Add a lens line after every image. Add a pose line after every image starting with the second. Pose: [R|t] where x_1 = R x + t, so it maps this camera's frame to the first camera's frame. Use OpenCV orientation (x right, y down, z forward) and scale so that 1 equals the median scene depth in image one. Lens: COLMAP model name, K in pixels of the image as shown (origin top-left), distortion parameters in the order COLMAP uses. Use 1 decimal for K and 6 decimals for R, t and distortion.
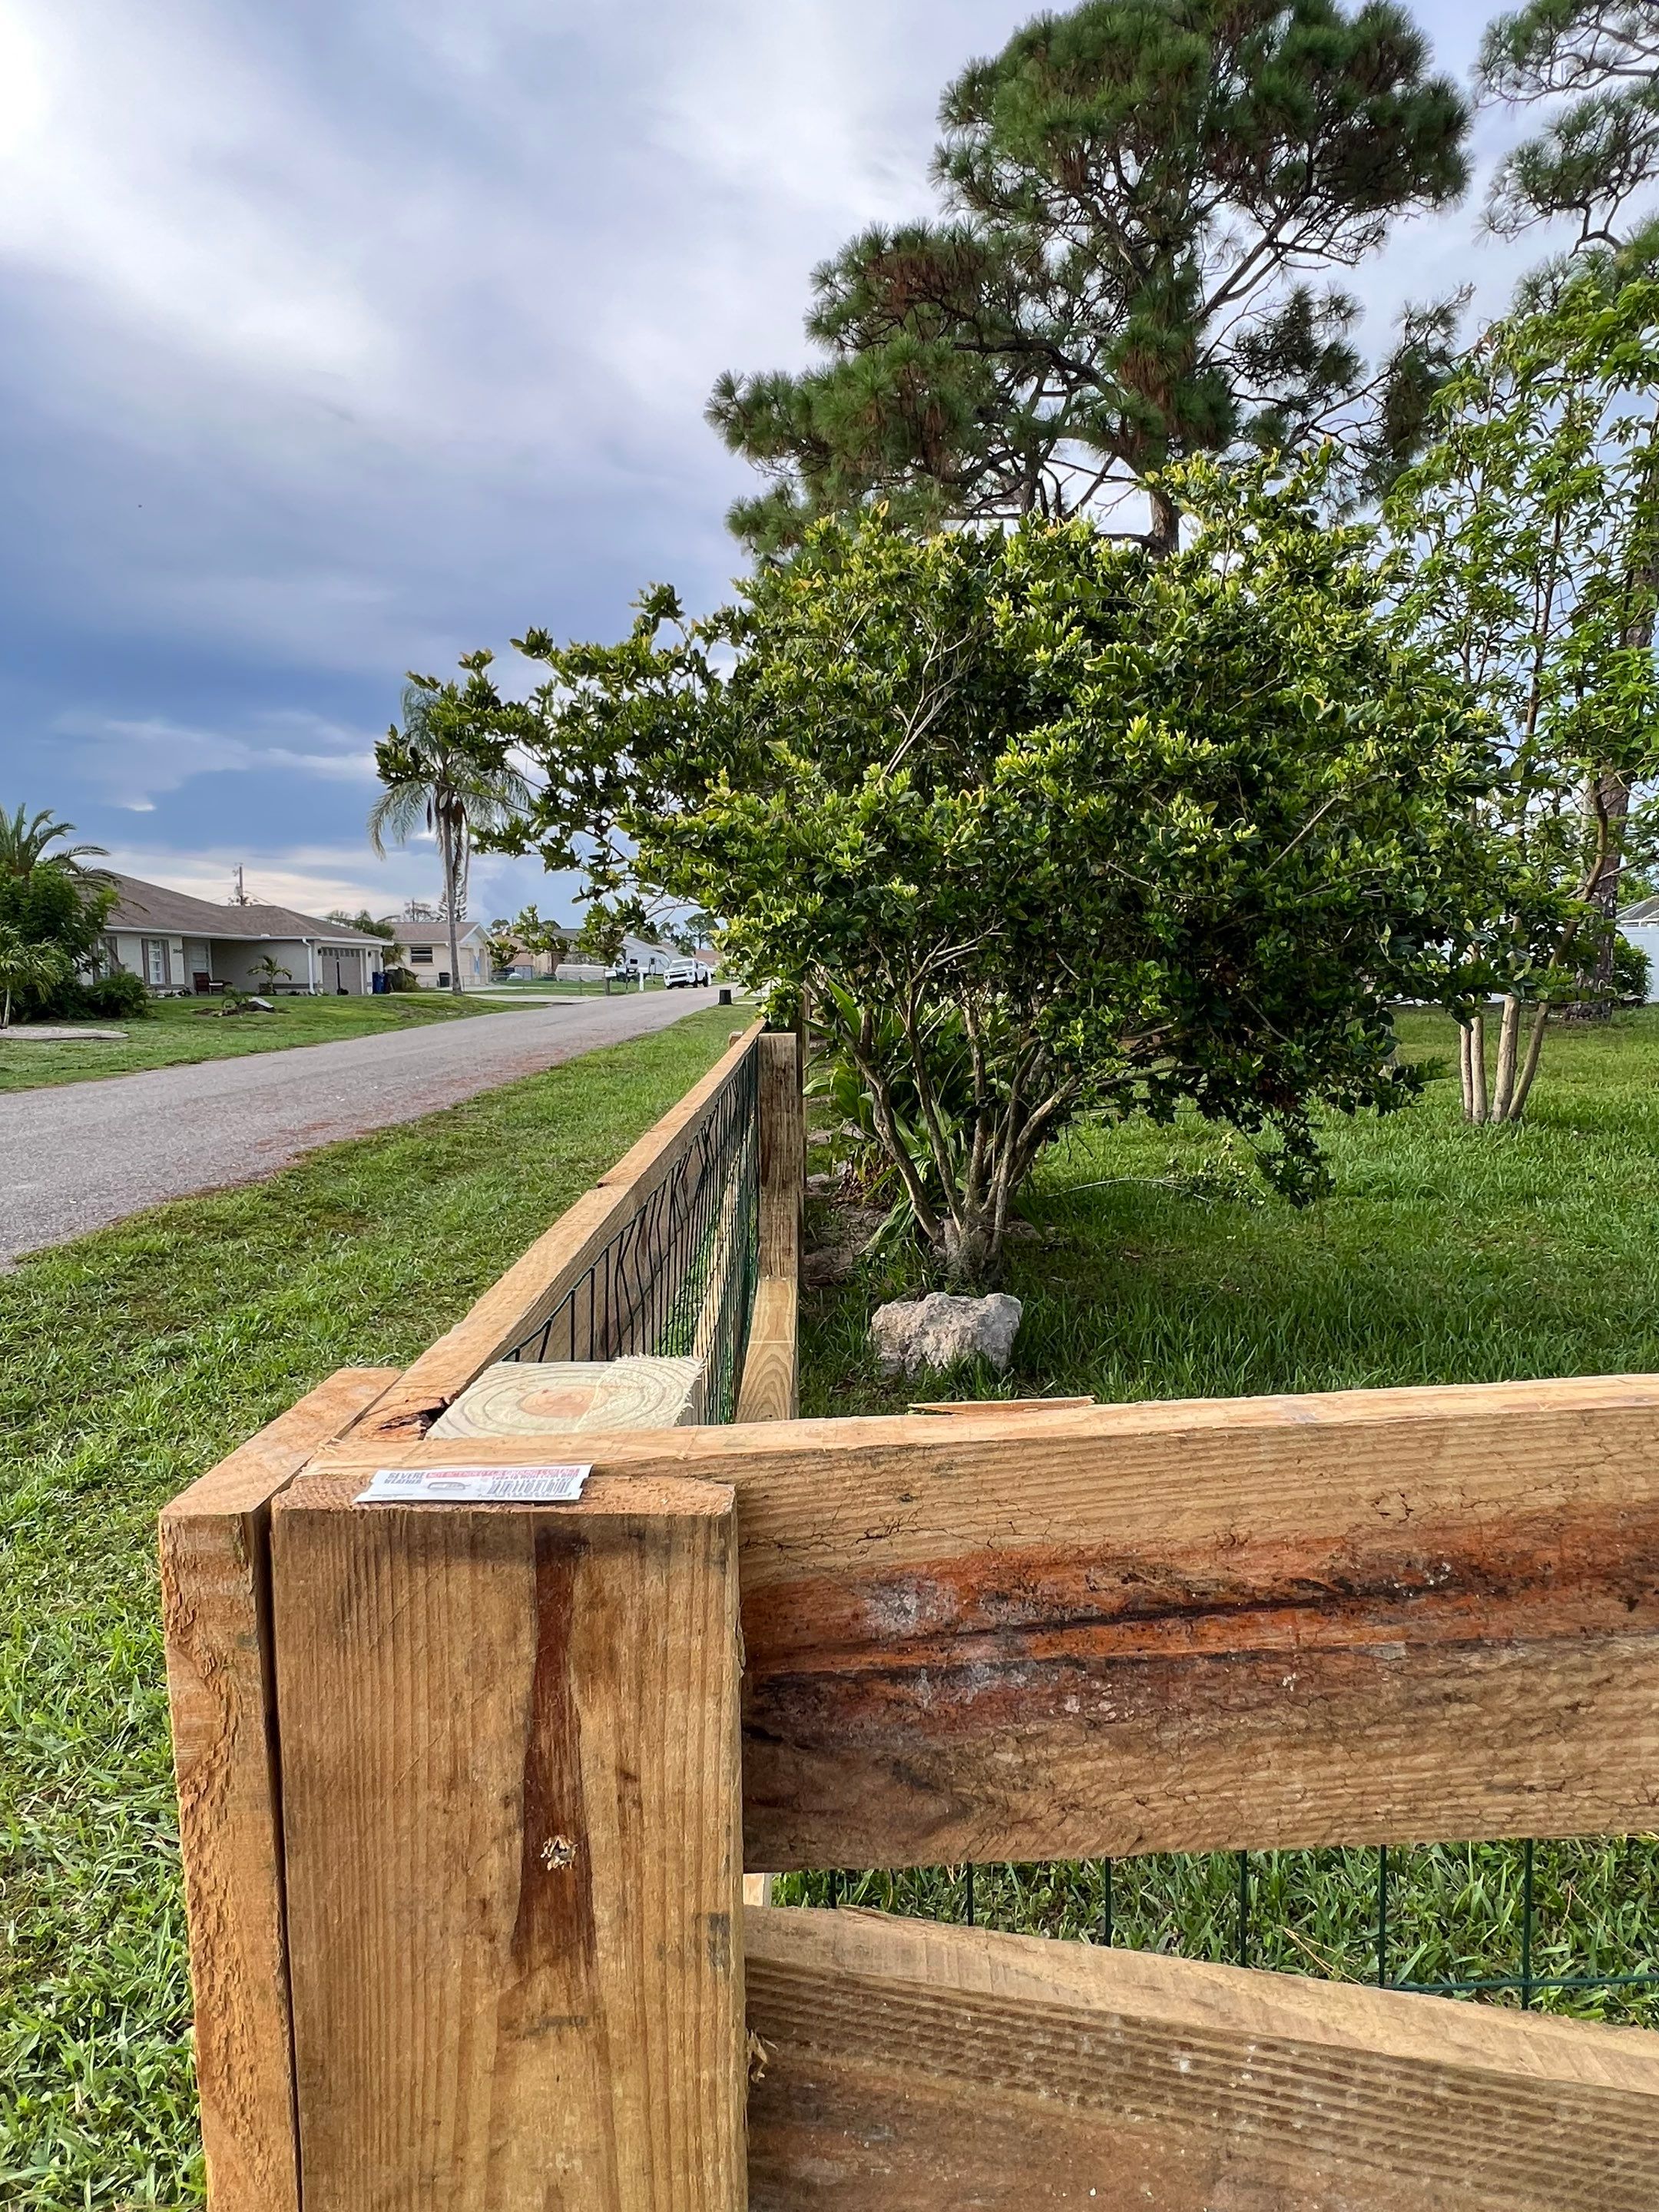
lens RADIAL K [[1219.7, 0, 825.6], [0, 1219.7, 1103.7], [0, 0, 1]] dist [-0.004017, 0.002540]
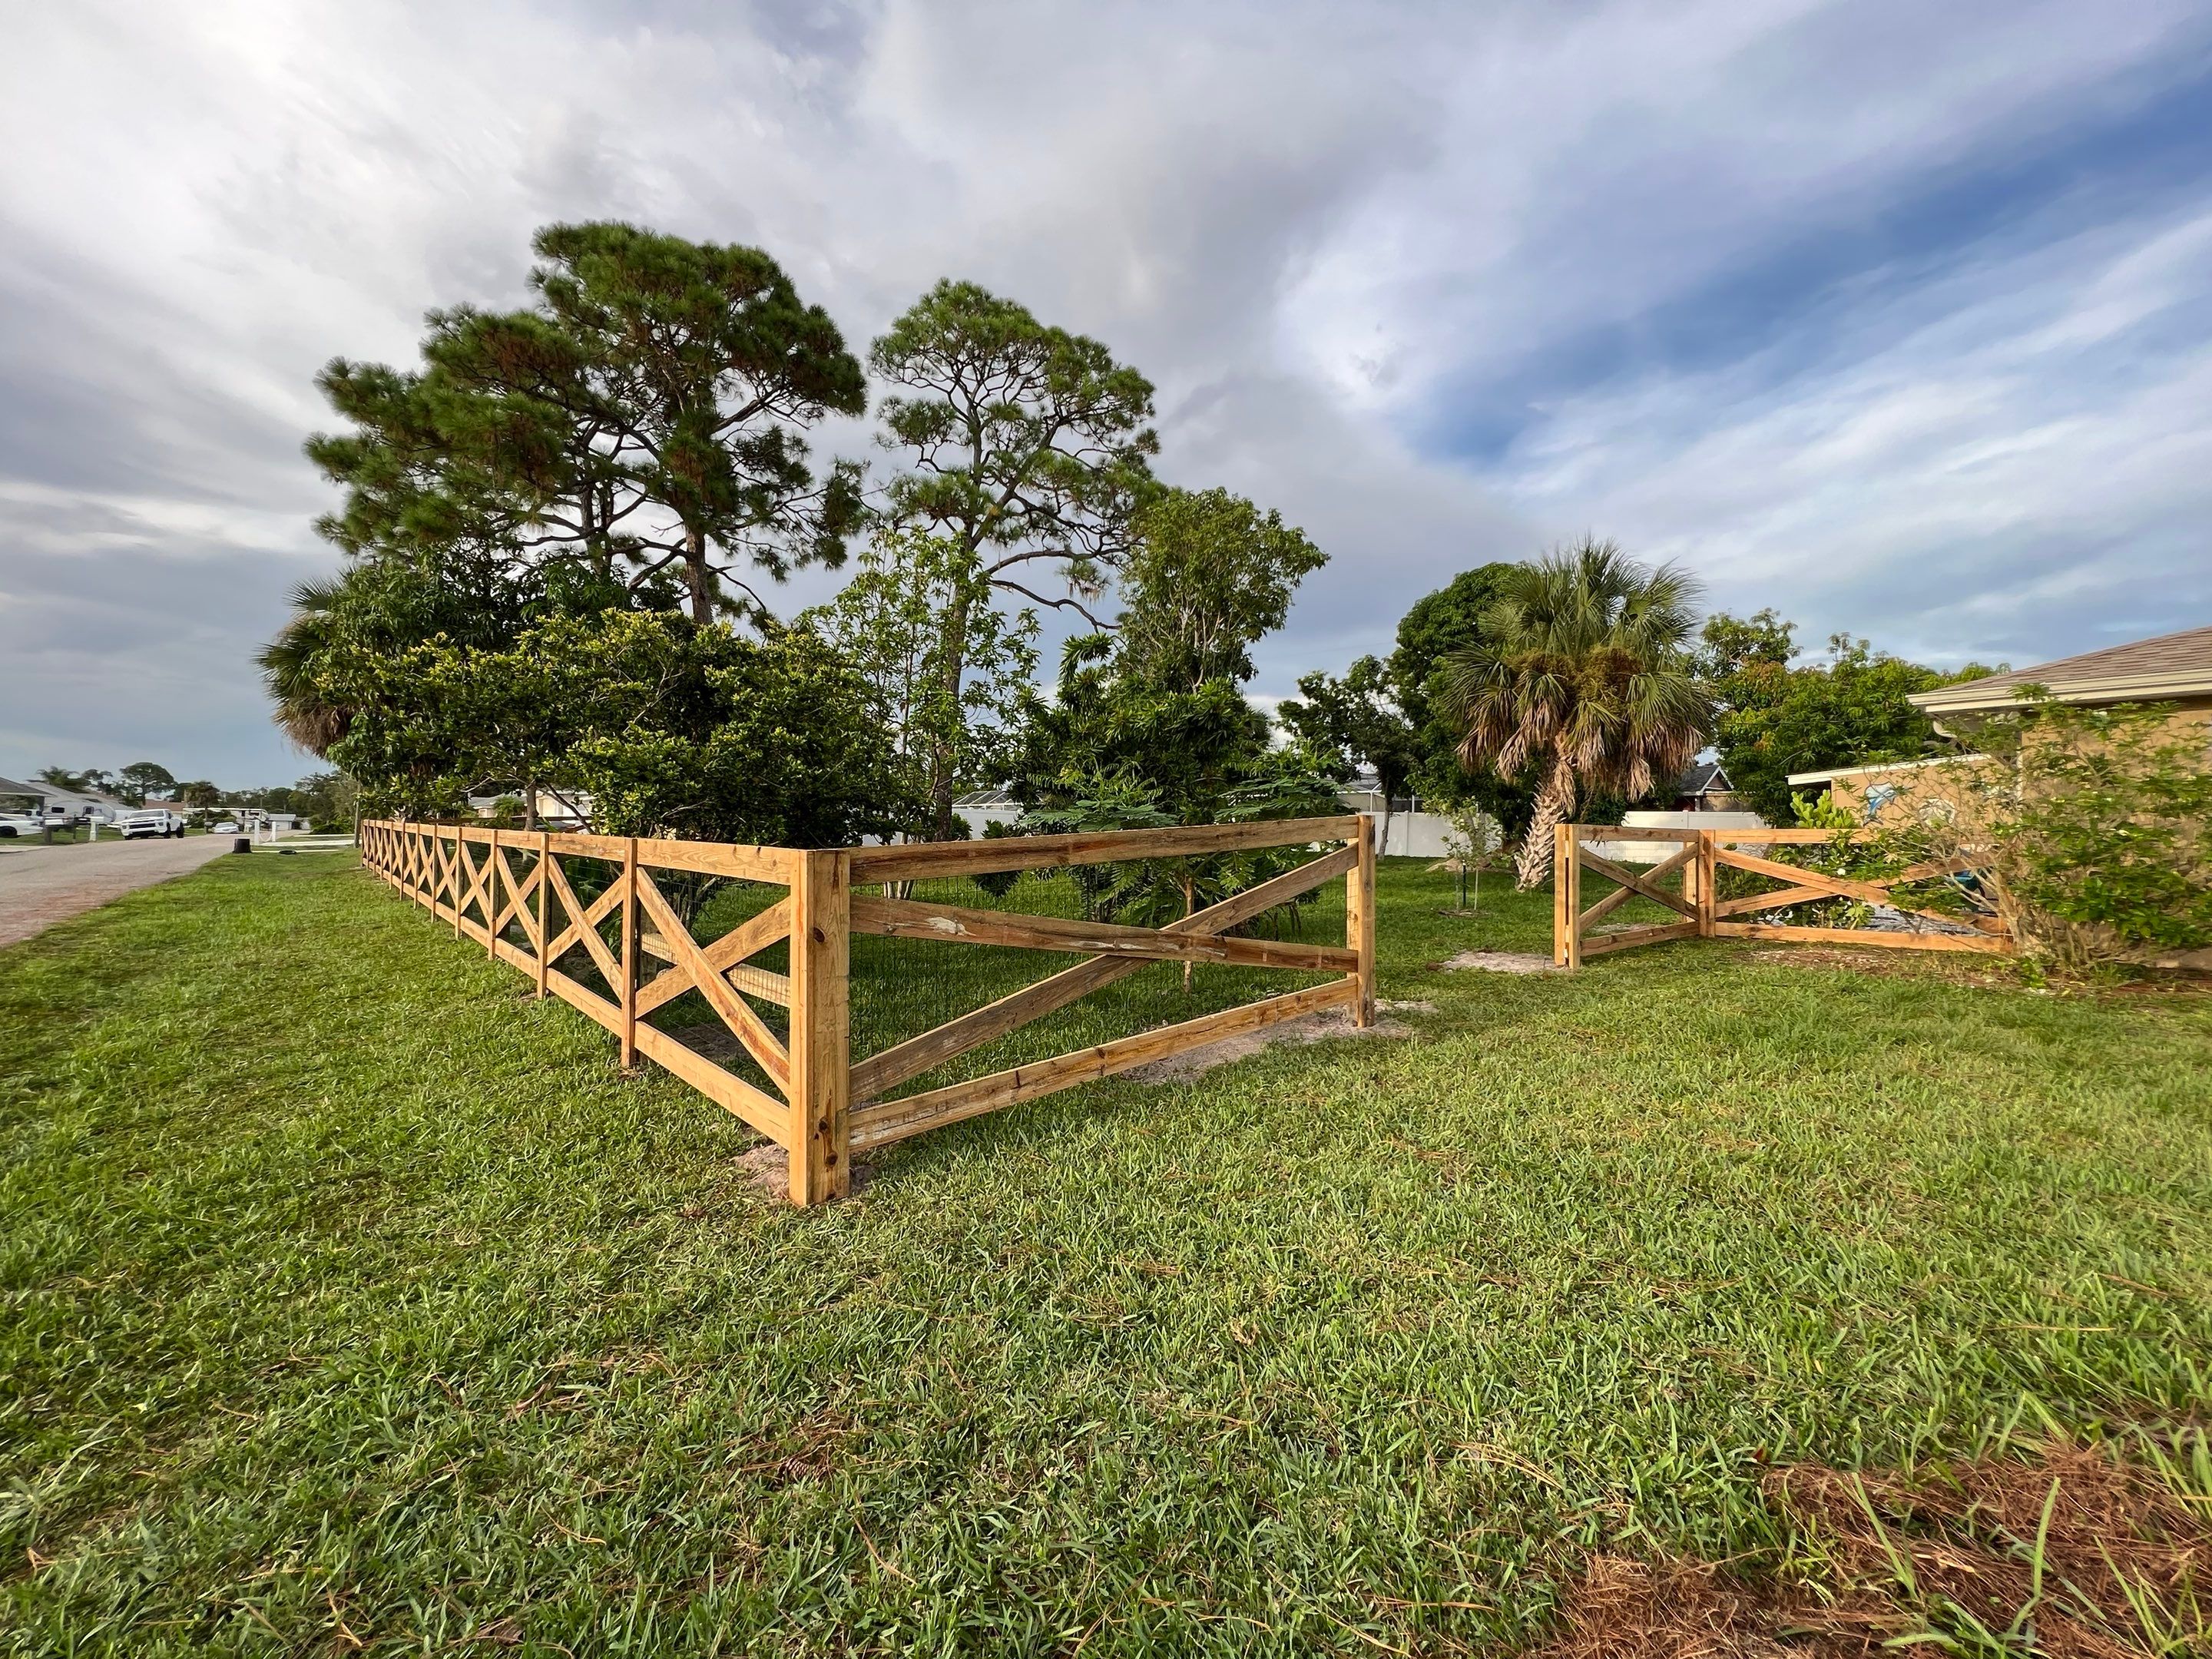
lens RADIAL K [[888.4, 0, 1099.7], [0, 888.4, 831.6], [0, 0, 1]] dist [-0.002794, 0.000902]
pose [[0.746188, 0.016739, 0.665525, -0.107591], [0.056079, 0.994550, -0.087891, 0.027562], [-0.663369, 0.102905, 0.741183, -0.191981]]
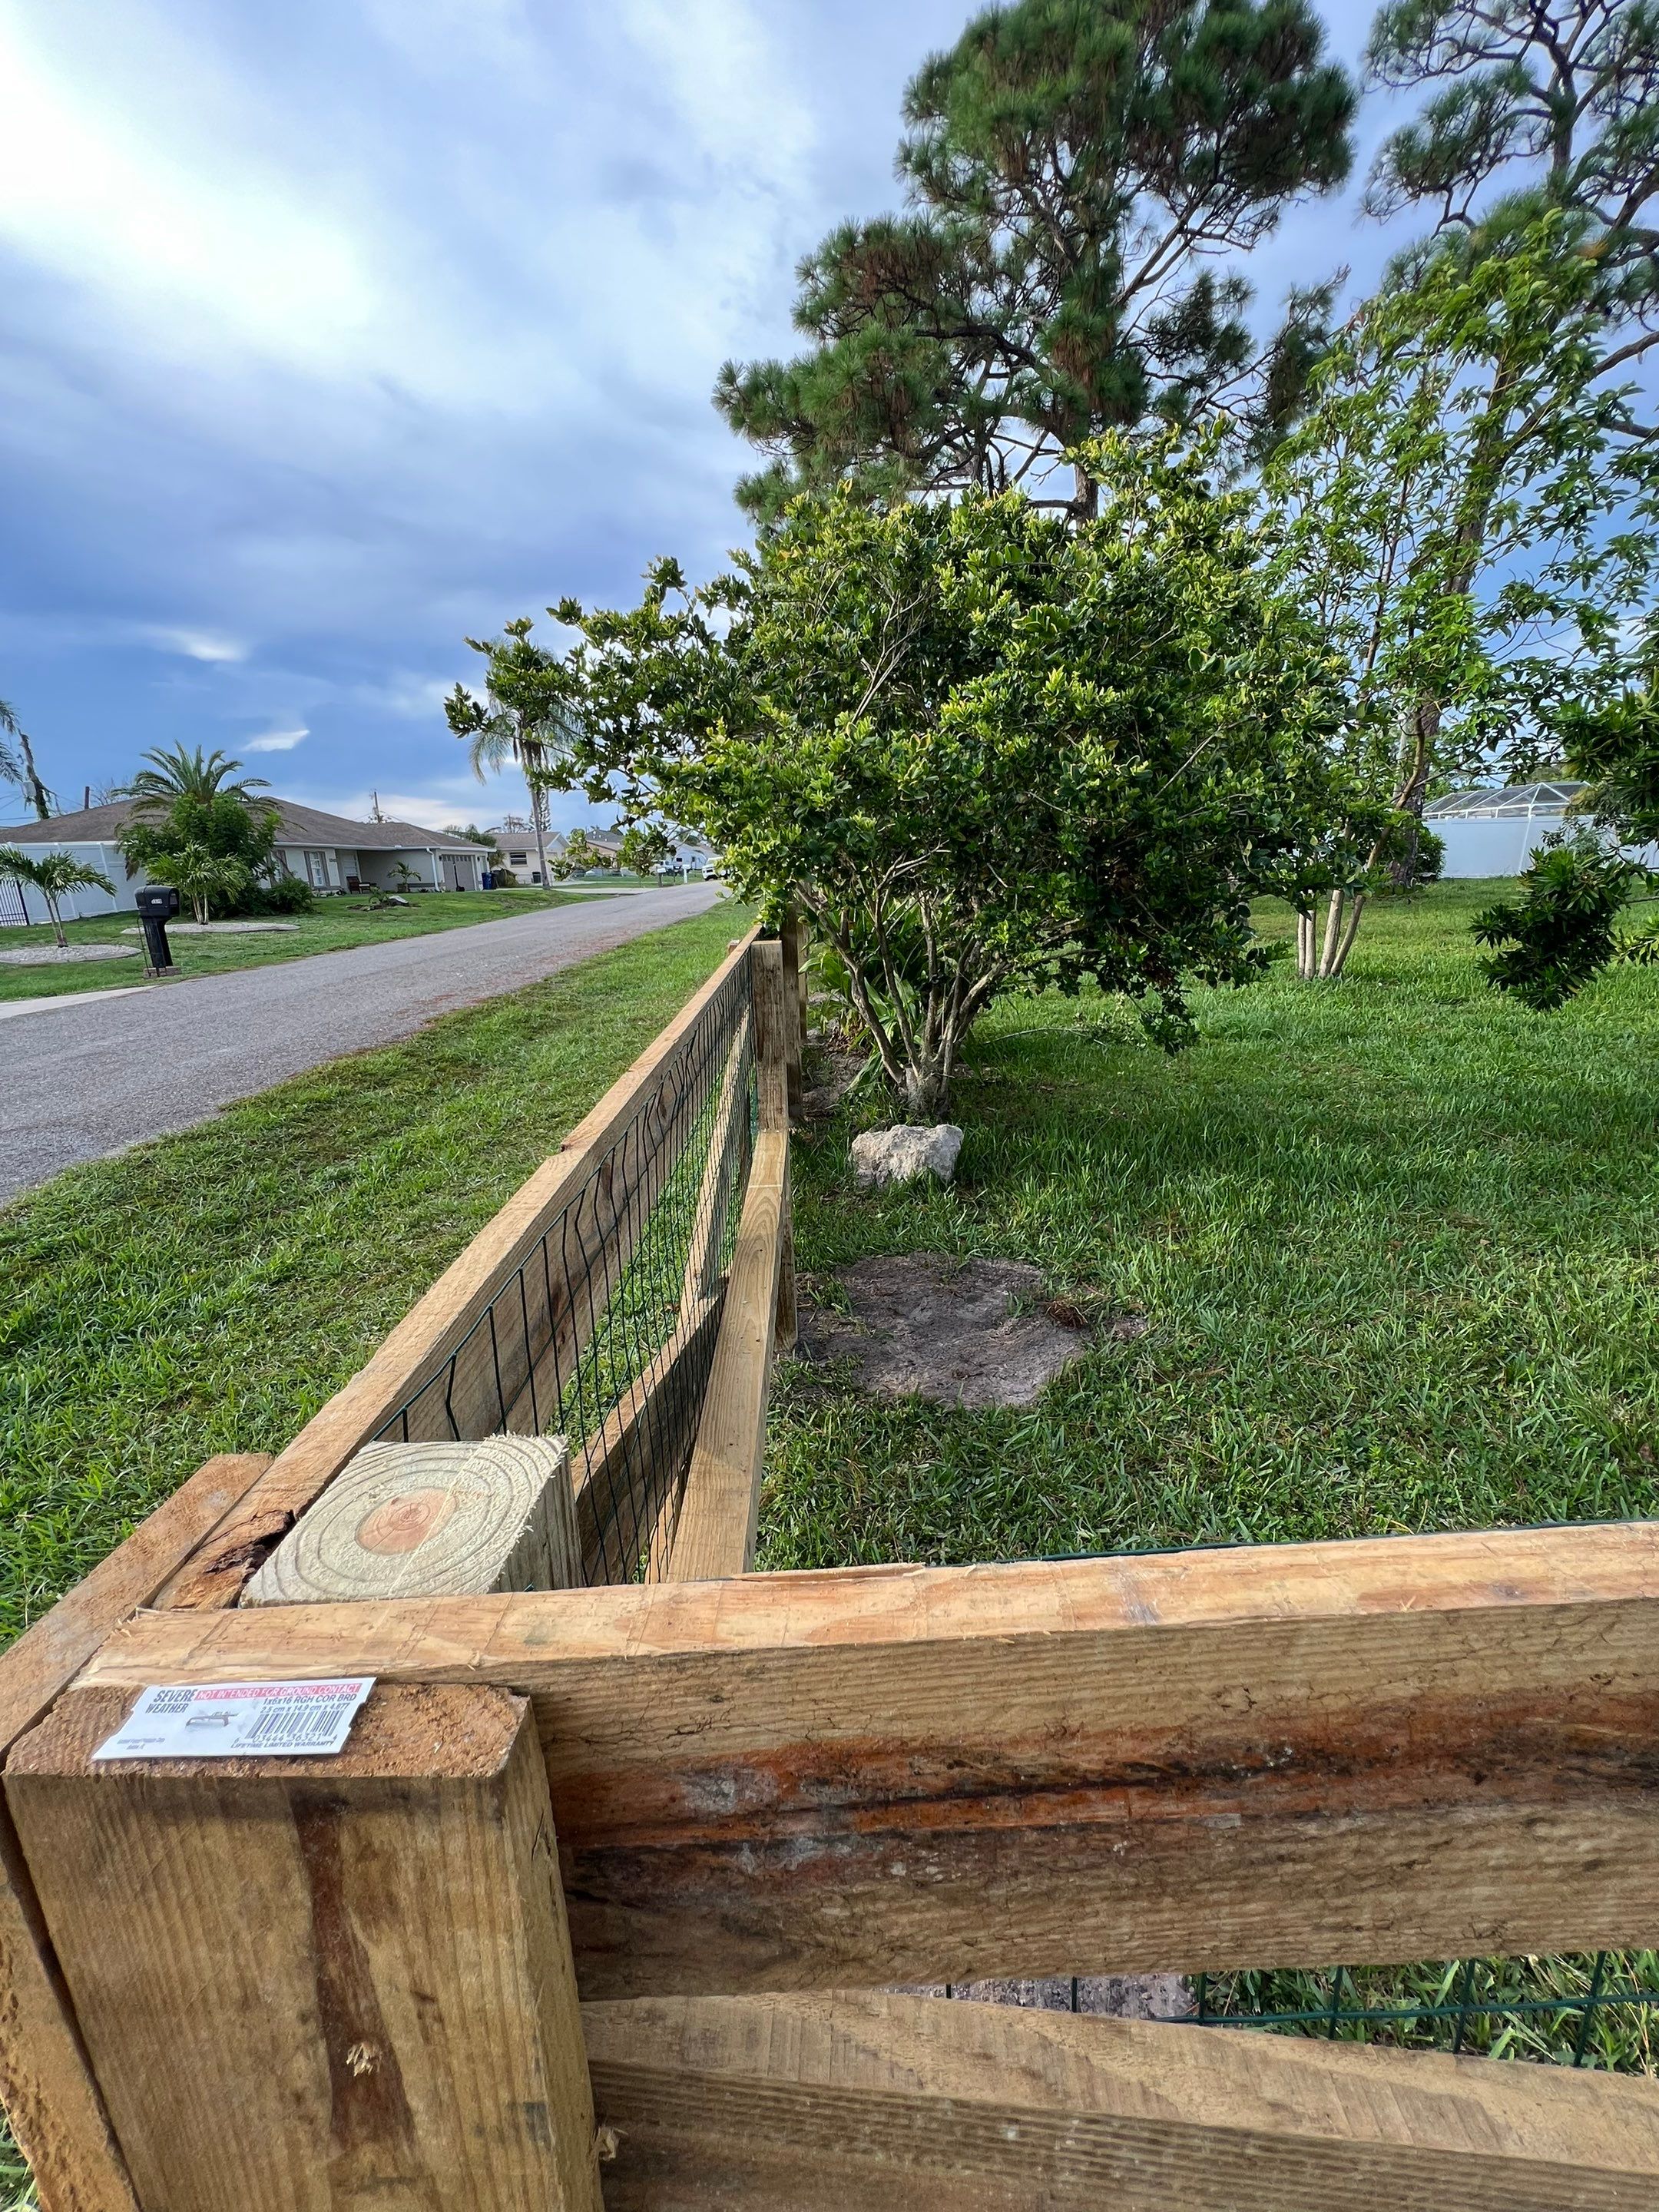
lens RADIAL K [[888.4, 0, 831.1], [0, 888.4, 1108.6], [0, 0, 1]] dist [-0.002794, 0.000902]
pose [[0.999777, -0.021082, 0.001533, 0.004116], [0.020565, 0.986902, 0.160007, -0.005879], [-0.004886, -0.159940, 0.987115, 0.010209]]
